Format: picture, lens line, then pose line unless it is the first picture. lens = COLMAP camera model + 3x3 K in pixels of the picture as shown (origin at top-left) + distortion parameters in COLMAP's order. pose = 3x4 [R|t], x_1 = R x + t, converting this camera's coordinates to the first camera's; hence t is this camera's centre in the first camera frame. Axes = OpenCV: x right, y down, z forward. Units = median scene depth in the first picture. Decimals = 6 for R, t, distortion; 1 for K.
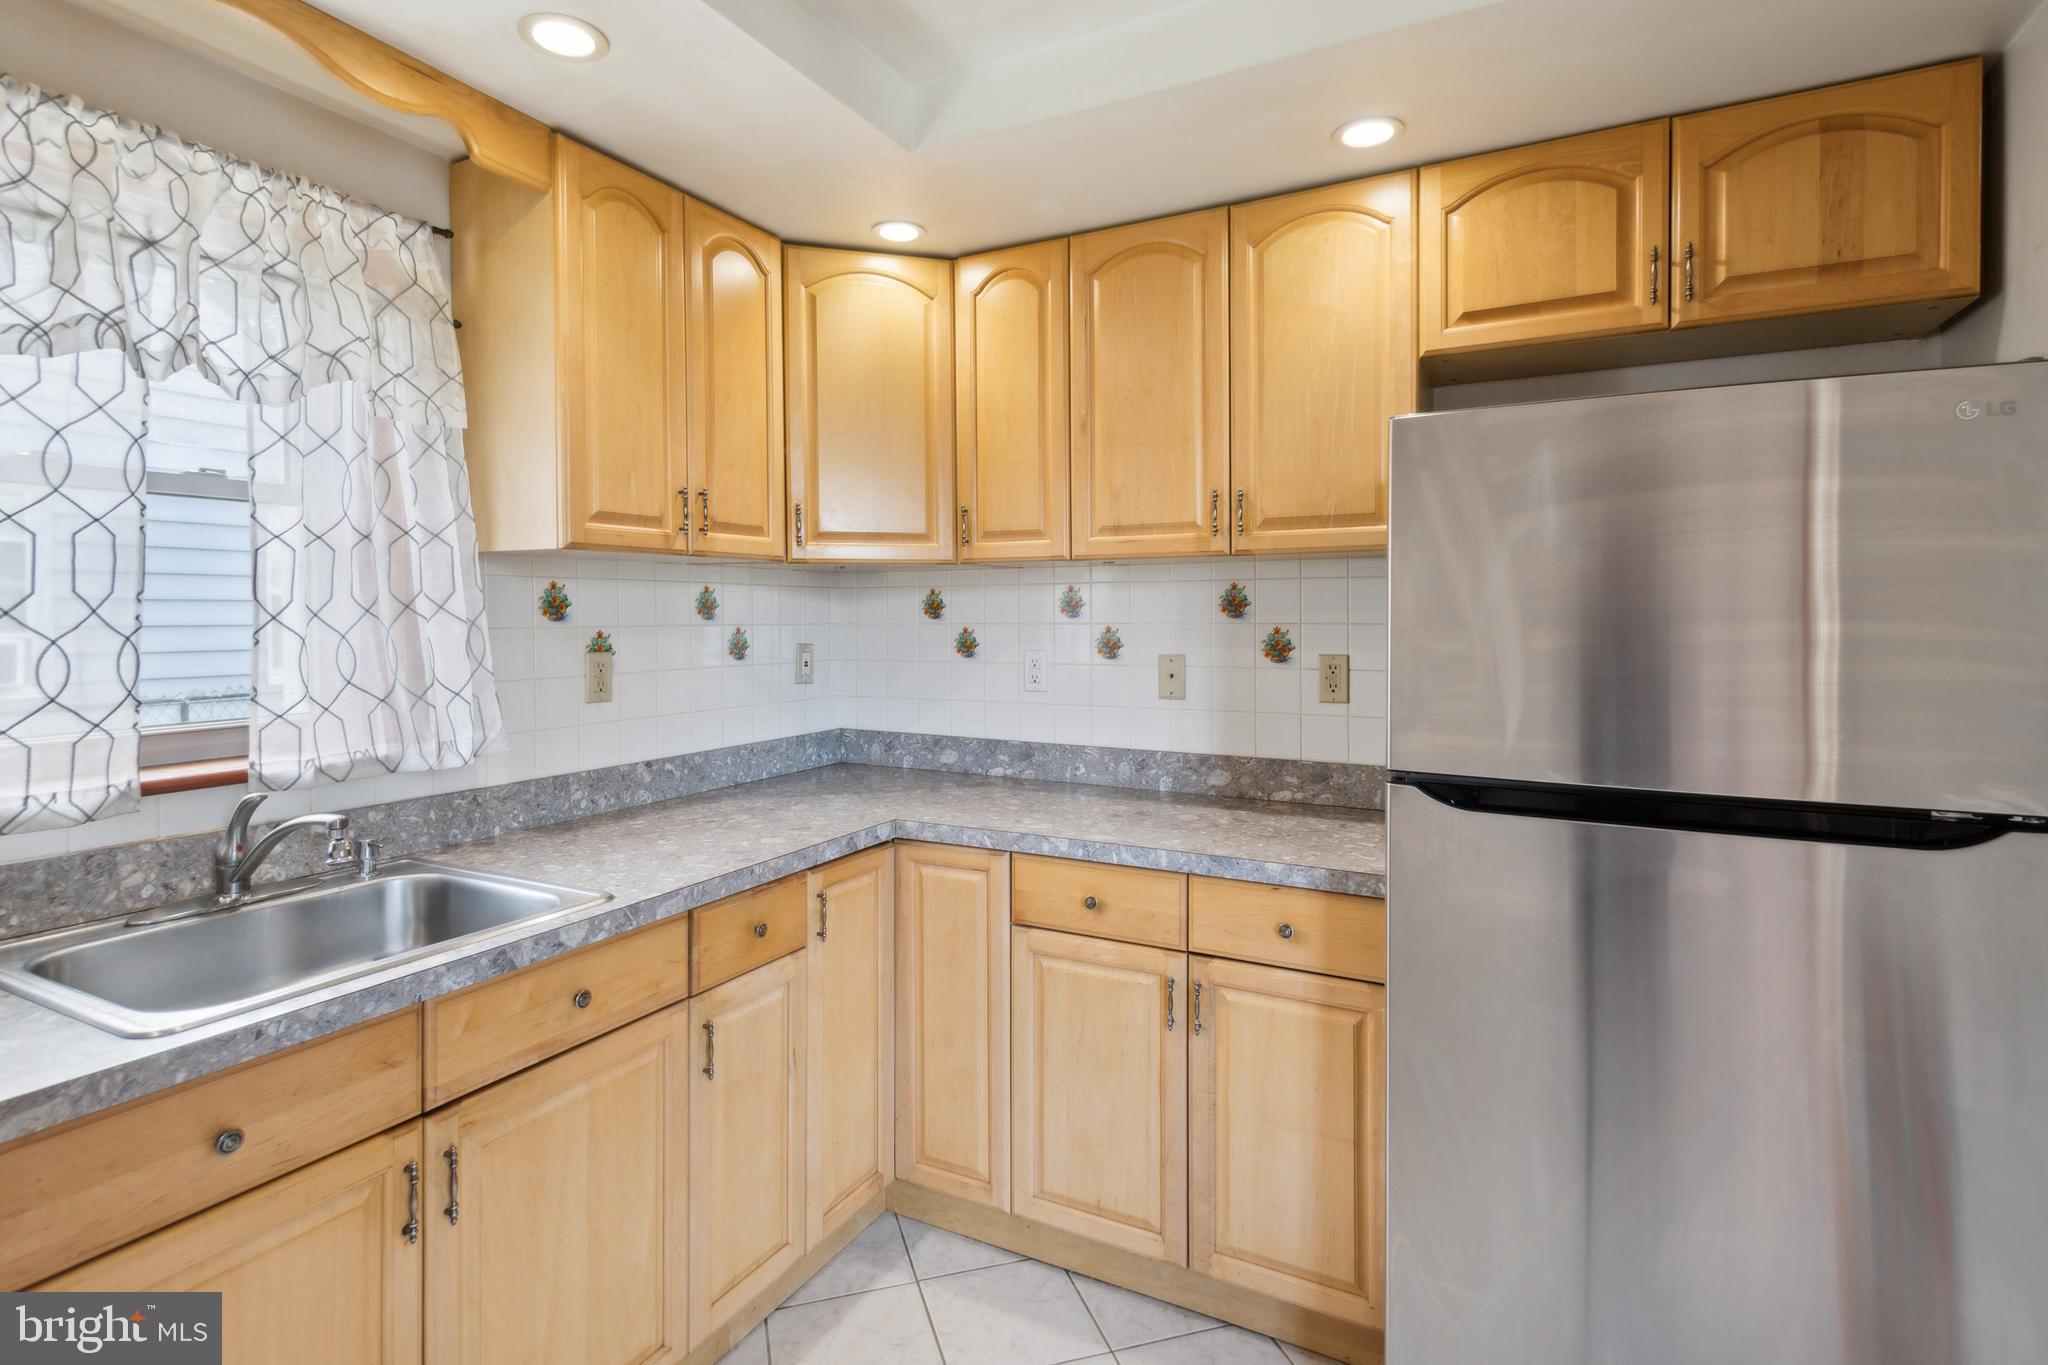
lens RADIAL K [[1008.8, 0, 1015.2], [0, 1008.8, 626.4], [0, 0, 1]] dist [0.024539, -0.009888]
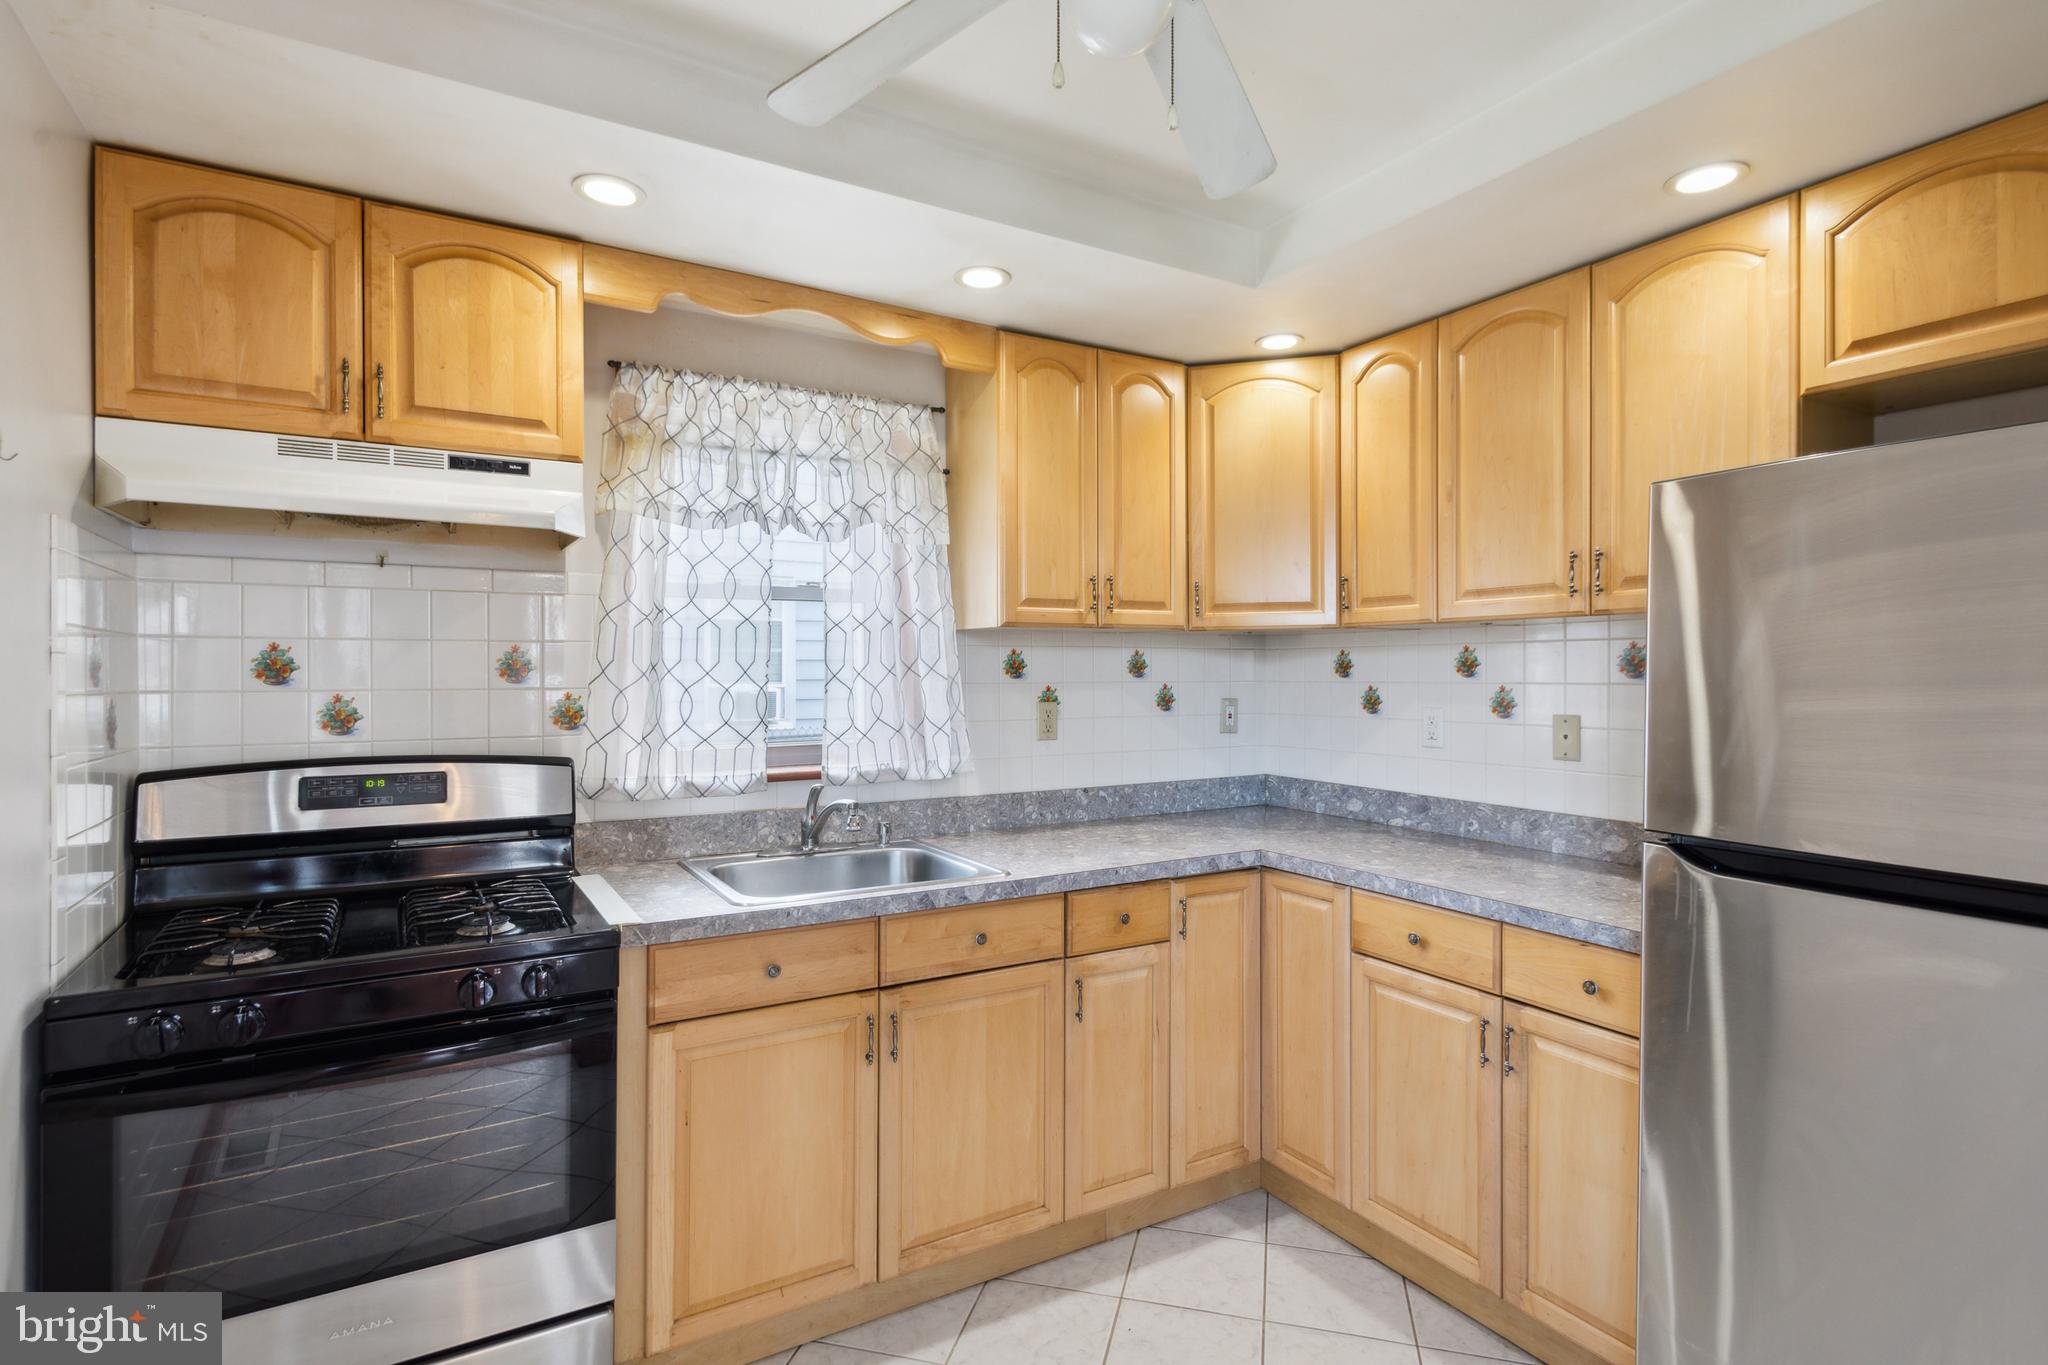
lens RADIAL K [[1008.8, 0, 1033.3], [0, 1008.8, 675.3], [0, 0, 1]] dist [0.024539, -0.009888]
pose [[0.855260, 0.003100, -0.518190, 0.294113], [-0.007042, 0.999959, -0.005641, -0.002052], [0.518151, 0.008473, 0.855247, -0.153533]]
